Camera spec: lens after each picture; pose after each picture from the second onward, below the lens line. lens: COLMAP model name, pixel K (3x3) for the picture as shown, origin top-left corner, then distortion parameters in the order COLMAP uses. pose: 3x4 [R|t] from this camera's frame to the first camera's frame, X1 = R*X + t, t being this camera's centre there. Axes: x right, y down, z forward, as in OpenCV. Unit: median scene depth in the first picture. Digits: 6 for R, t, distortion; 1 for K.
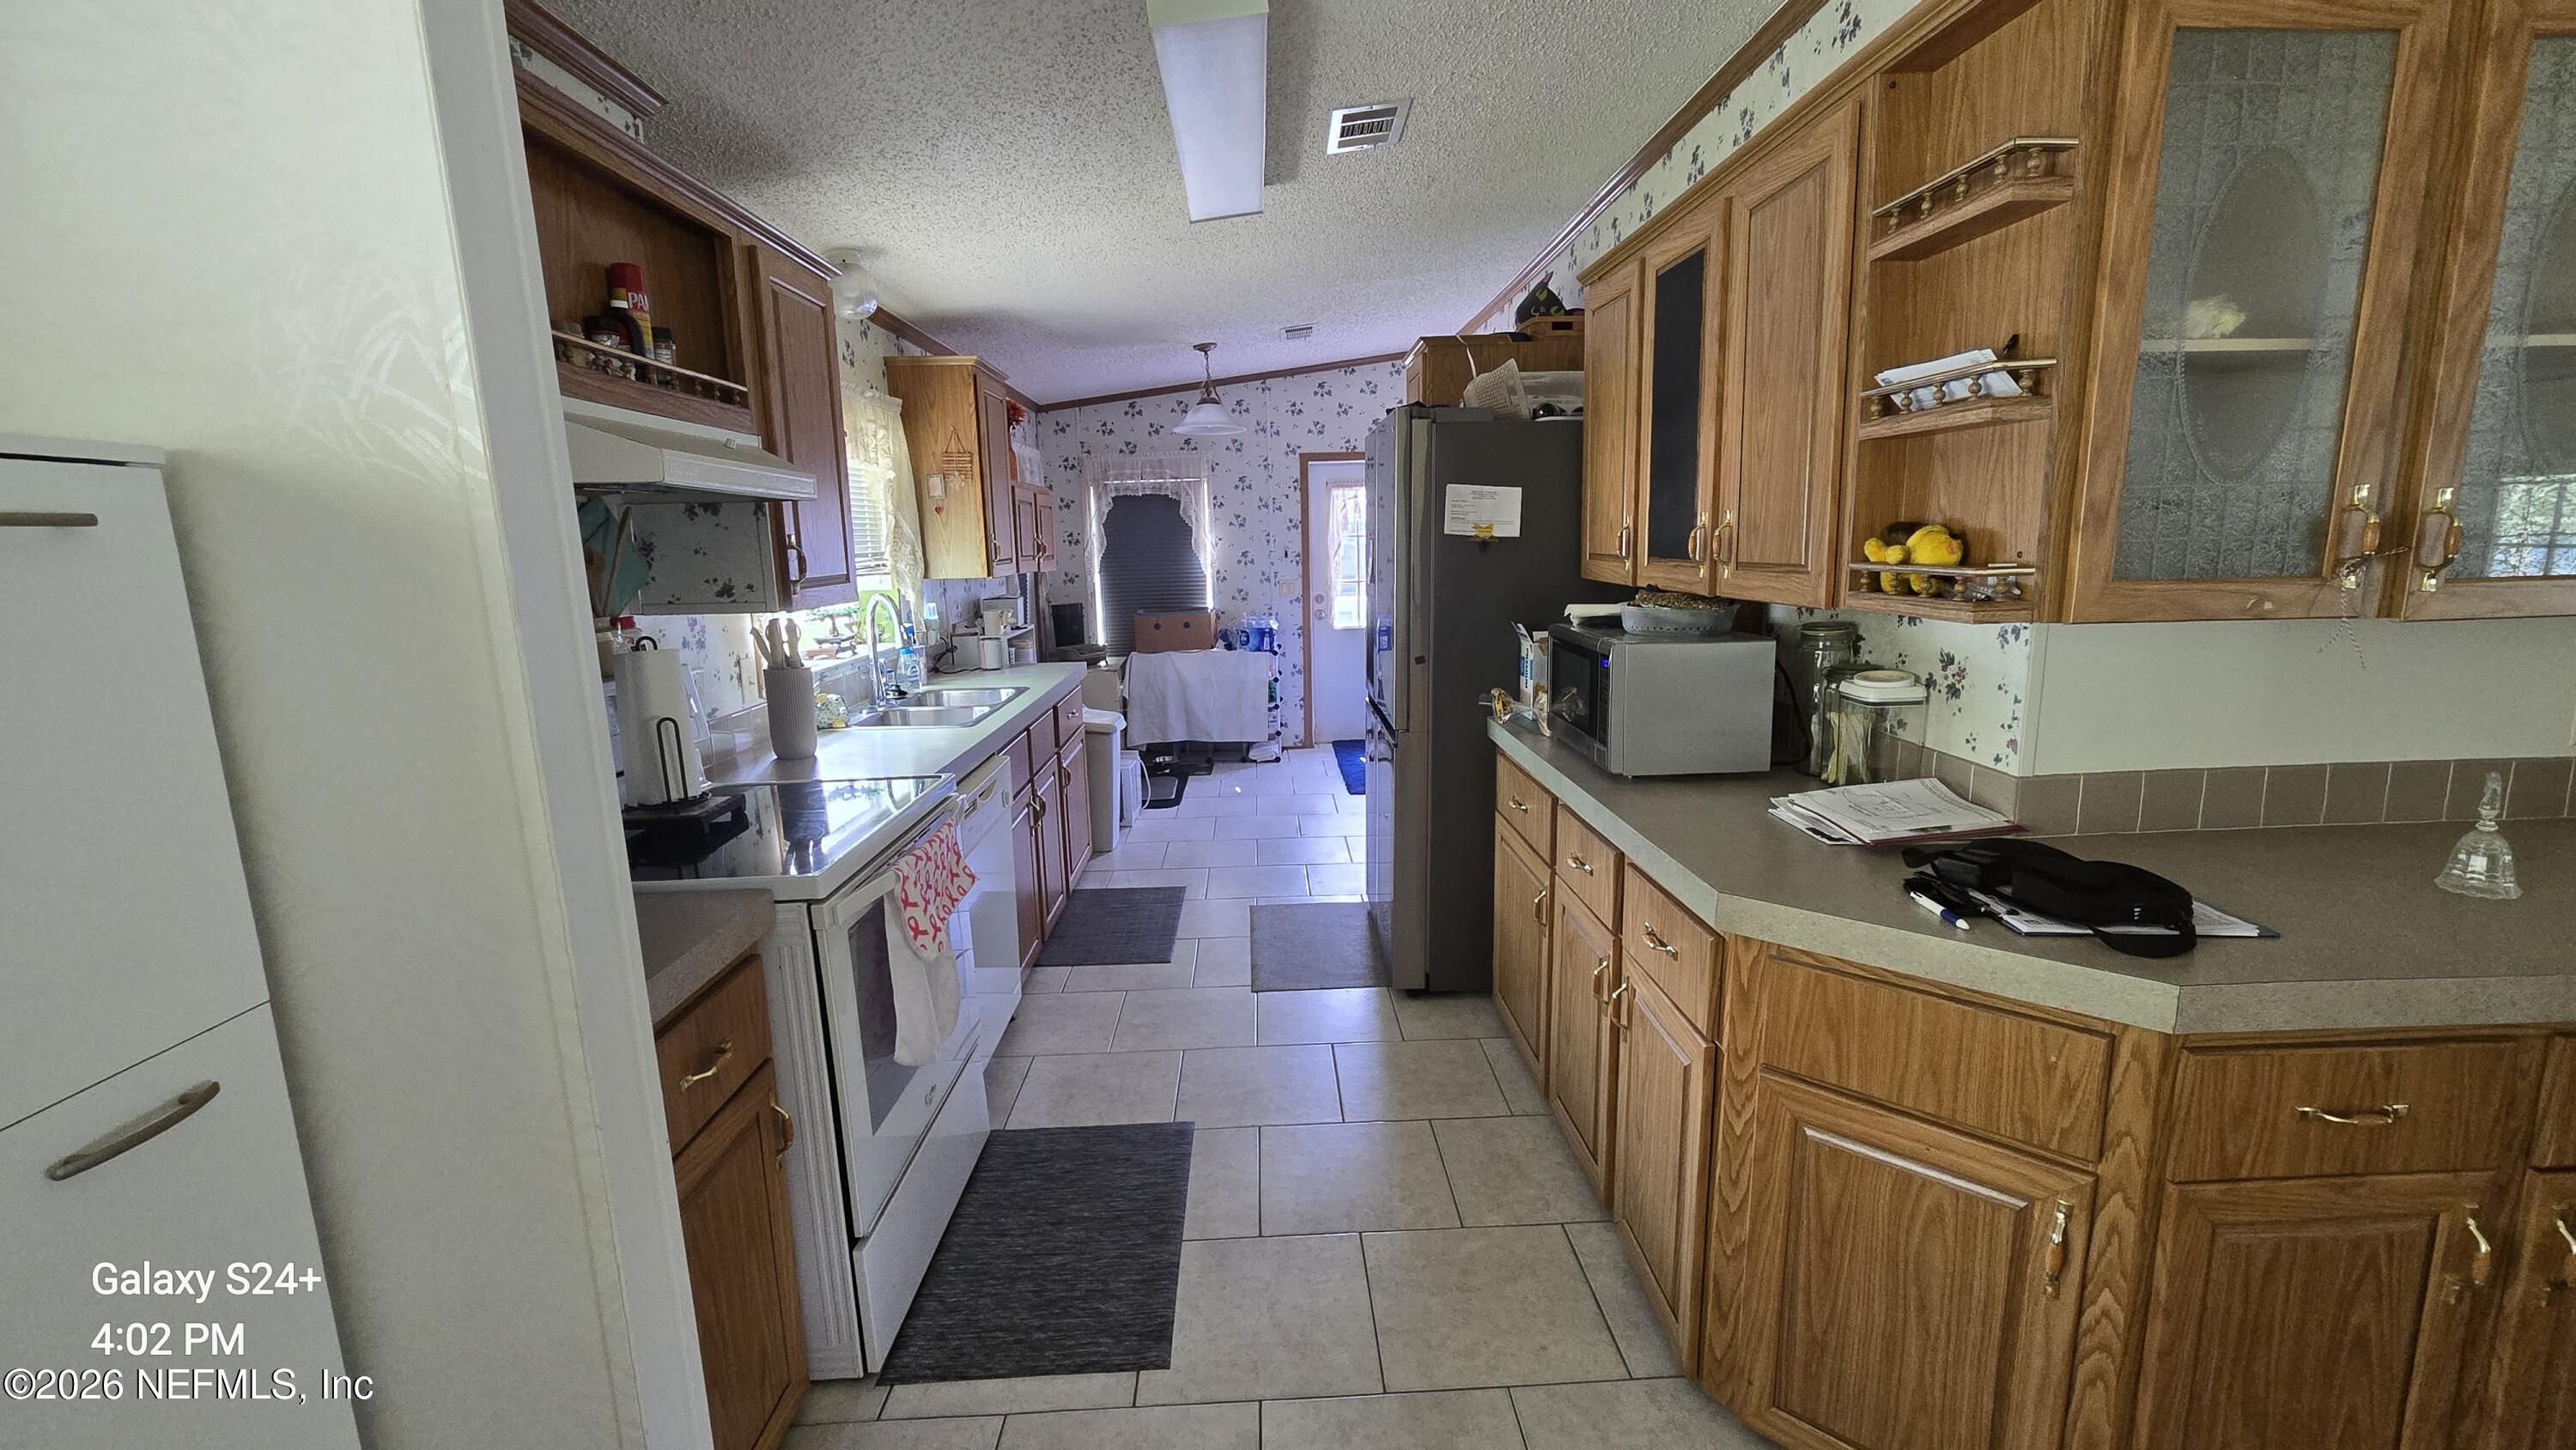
lens RADIAL K [[1050.9, 0, 1280.5], [0, 1050.9, 709.3], [0, 0, 1]] dist [-0.000801, -0.000207]
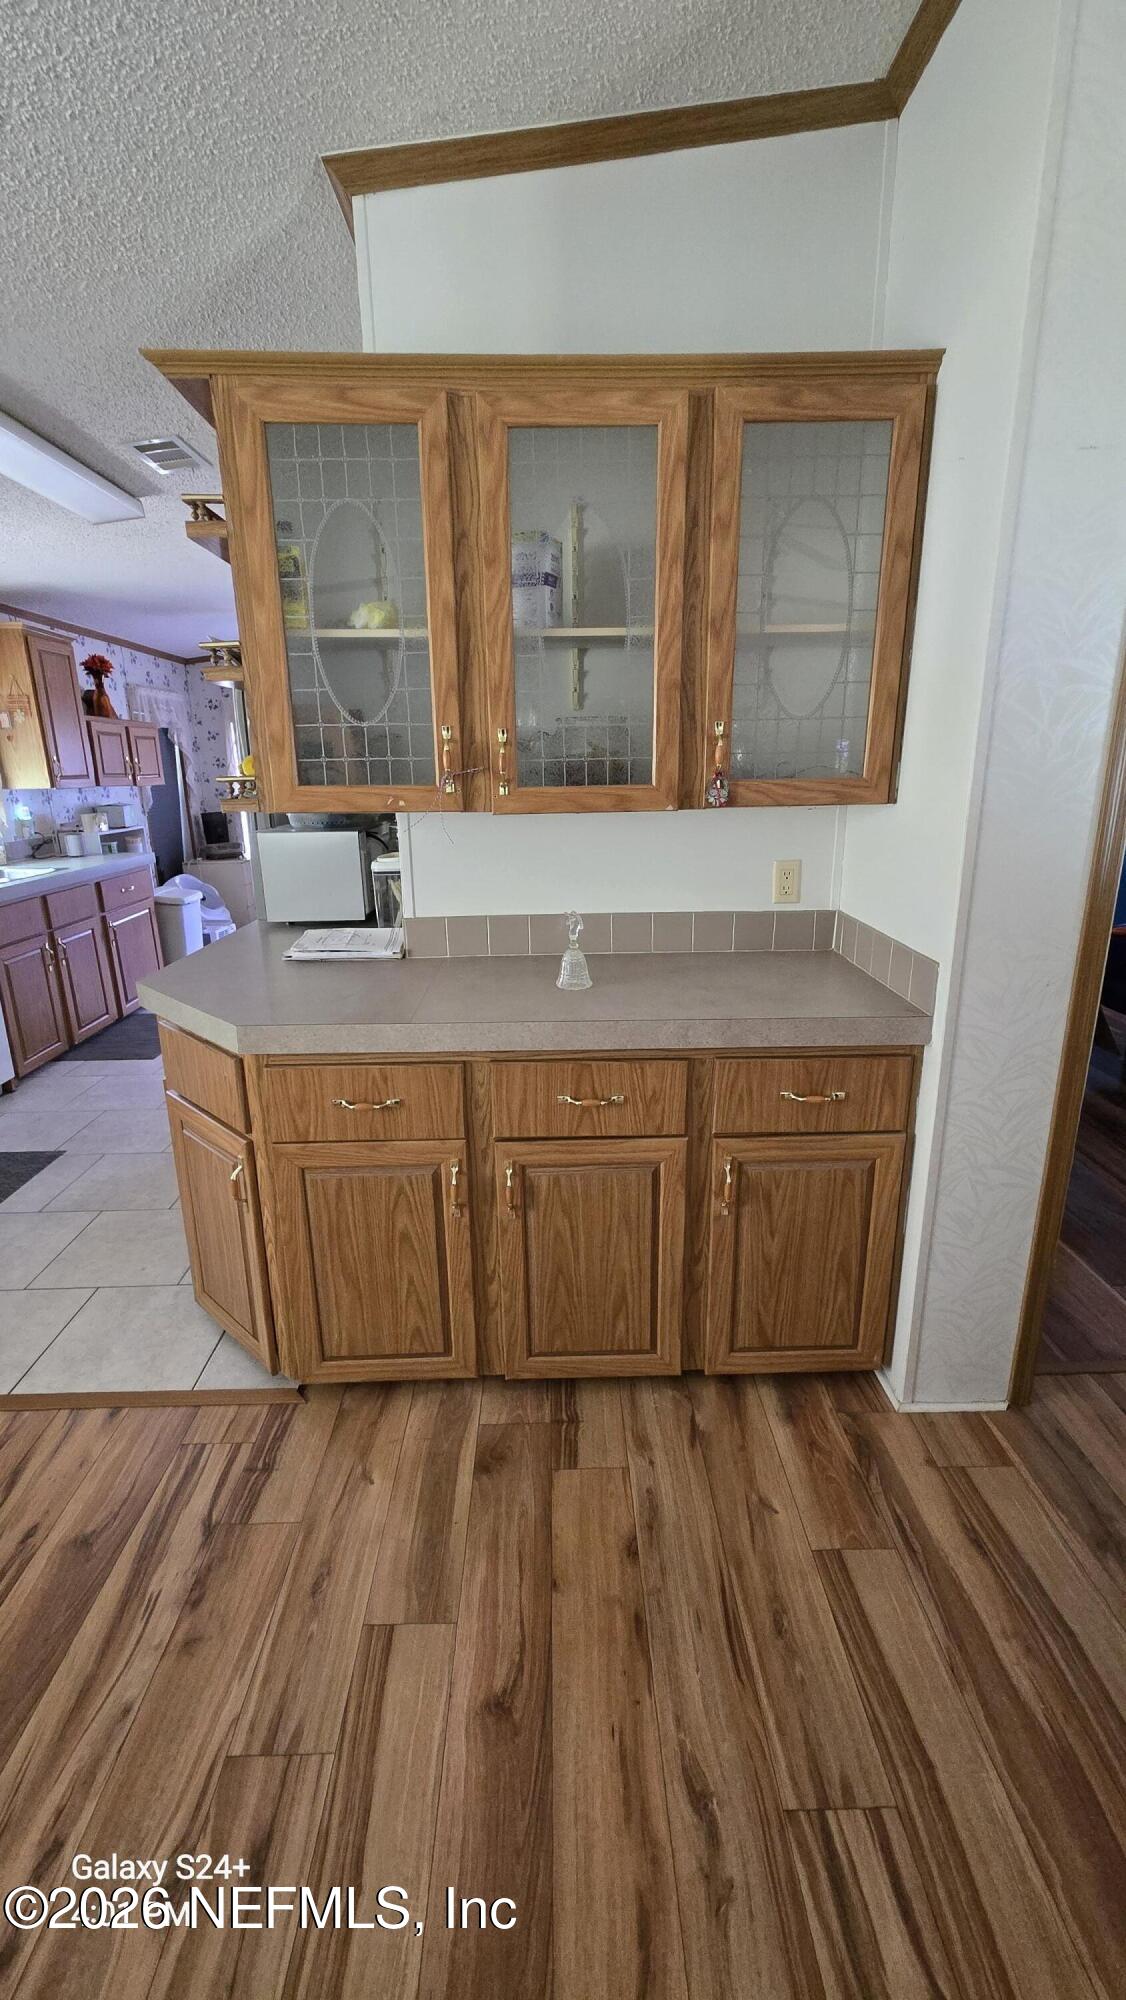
lens RADIAL K [[816.0, 0, 570.6], [0, 816.0, 992.5], [0, 0, 1]] dist [-0.000801, -0.000207]
pose [[0.999896, 0.012154, -0.007756, 1.308167], [-0.011244, 0.994076, 0.108104, 0.055307], [0.009024, -0.108006, 0.994109, -0.286864]]
